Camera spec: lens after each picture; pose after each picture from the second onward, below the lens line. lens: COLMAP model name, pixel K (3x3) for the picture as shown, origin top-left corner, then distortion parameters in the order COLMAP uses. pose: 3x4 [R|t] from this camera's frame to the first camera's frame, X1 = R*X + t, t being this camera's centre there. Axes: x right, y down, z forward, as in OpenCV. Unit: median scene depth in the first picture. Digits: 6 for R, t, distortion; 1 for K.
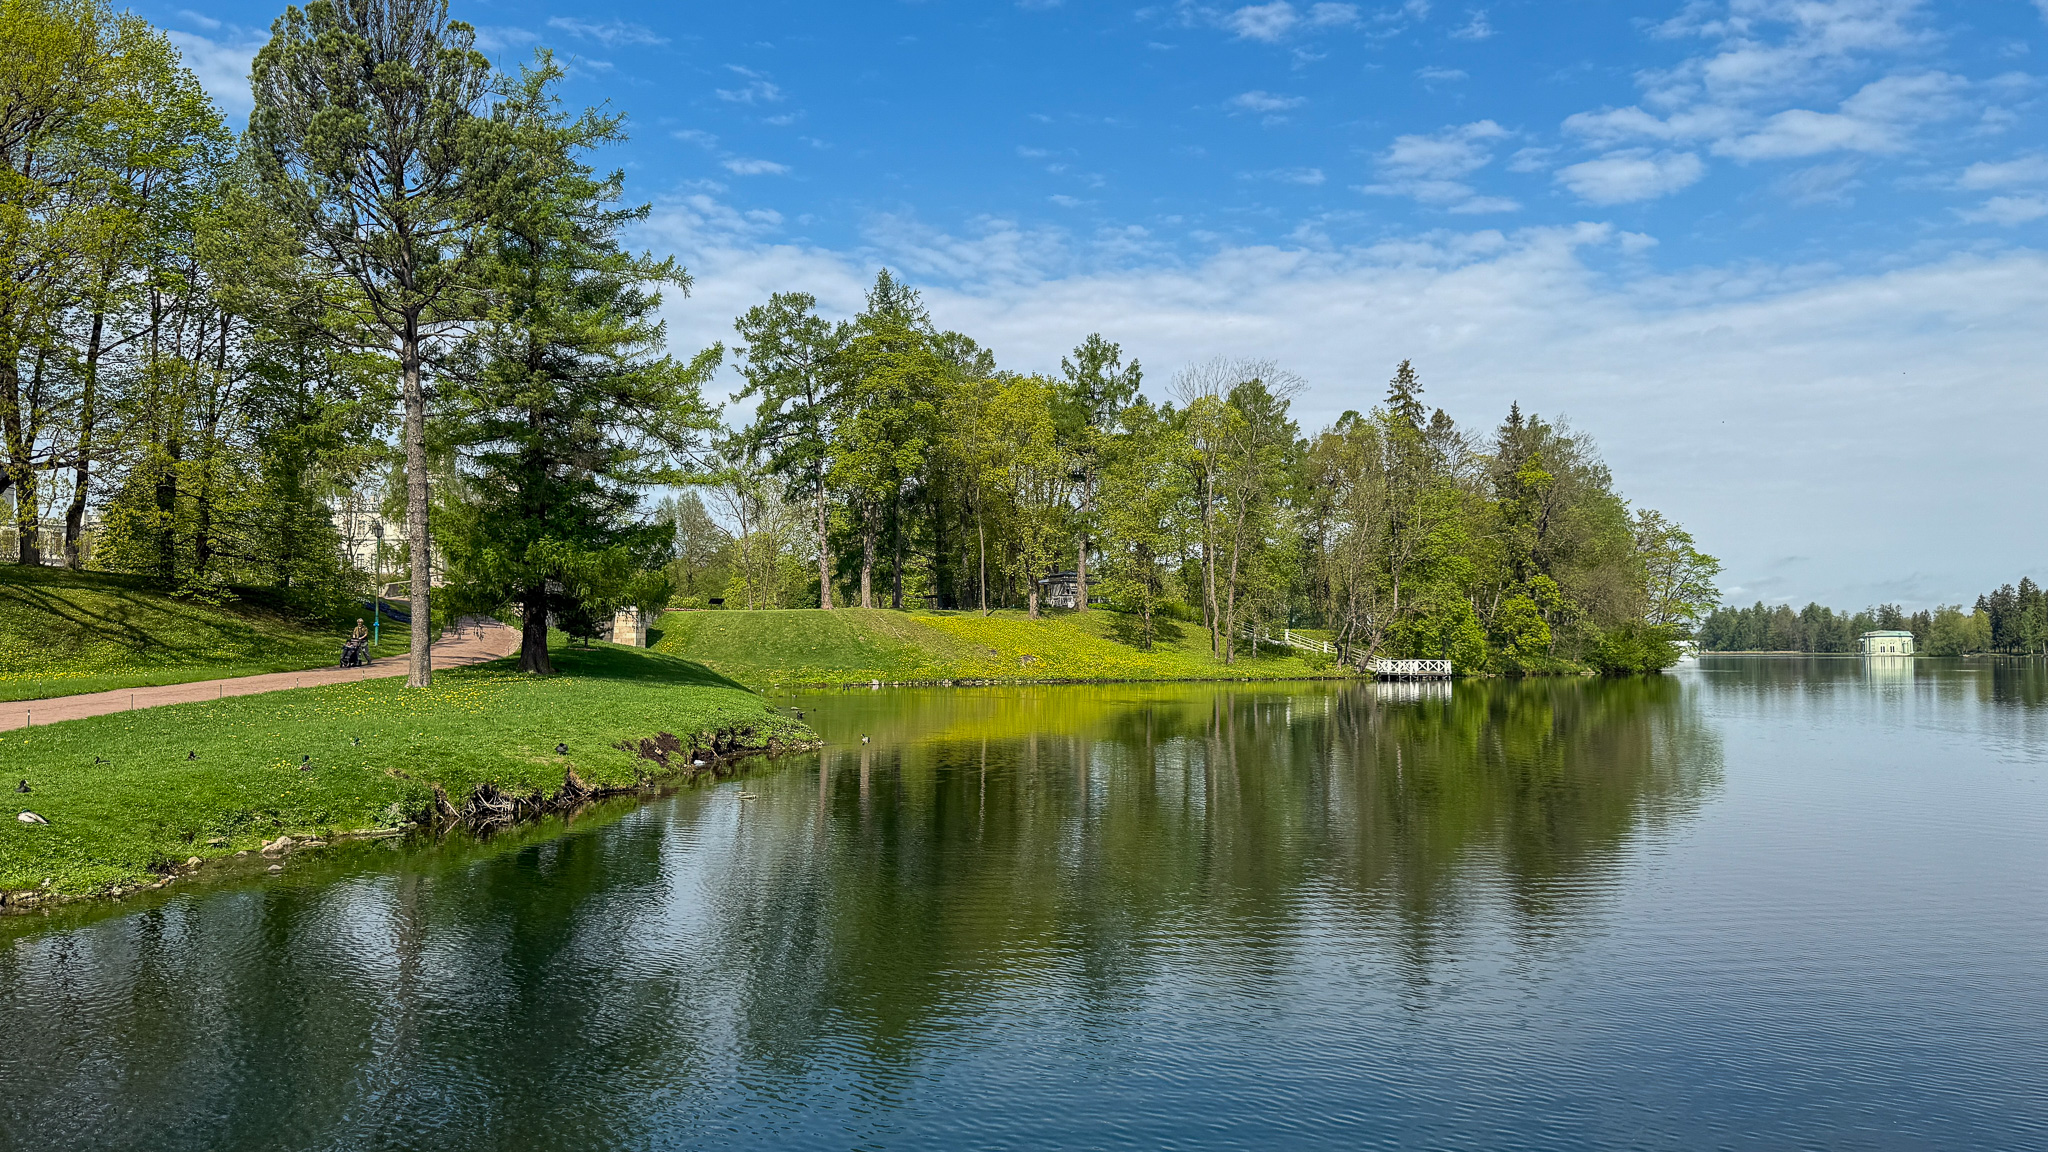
lens RADIAL K [[1422.6, 0, 1083.8], [0, 1422.6, 574.2], [0, 0, 1]] dist [0.000639, -0.029367]
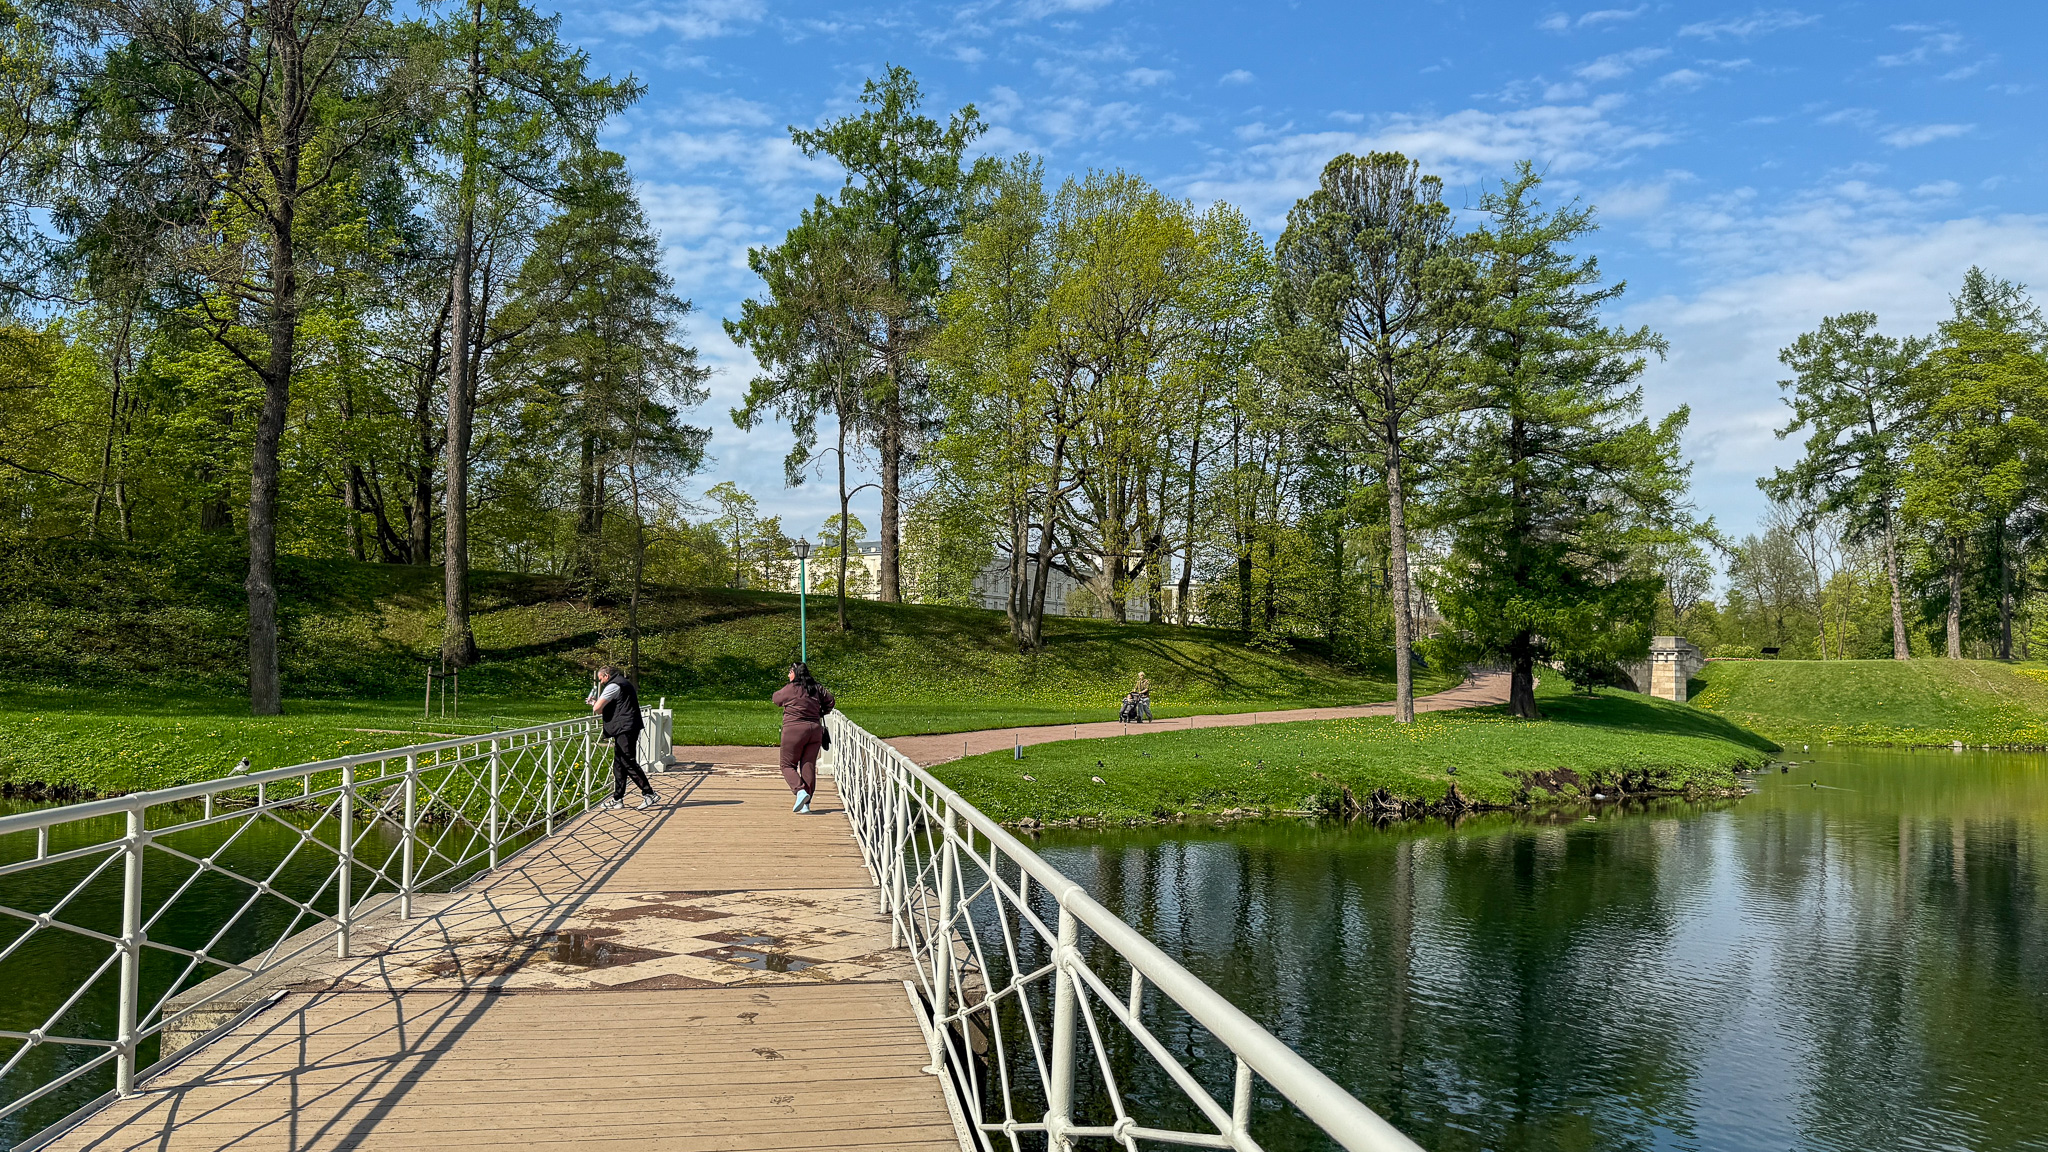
lens RADIAL K [[1422.6, 0, 1083.8], [0, 1422.6, 574.2], [0, 0, 1]] dist [0.000639, -0.029367]
pose [[0.760274, -0.027877, -0.649004, 0.074029], [0.006198, 0.999345, -0.035665, -0.004328], [0.649573, 0.023093, 0.759948, -0.070823]]
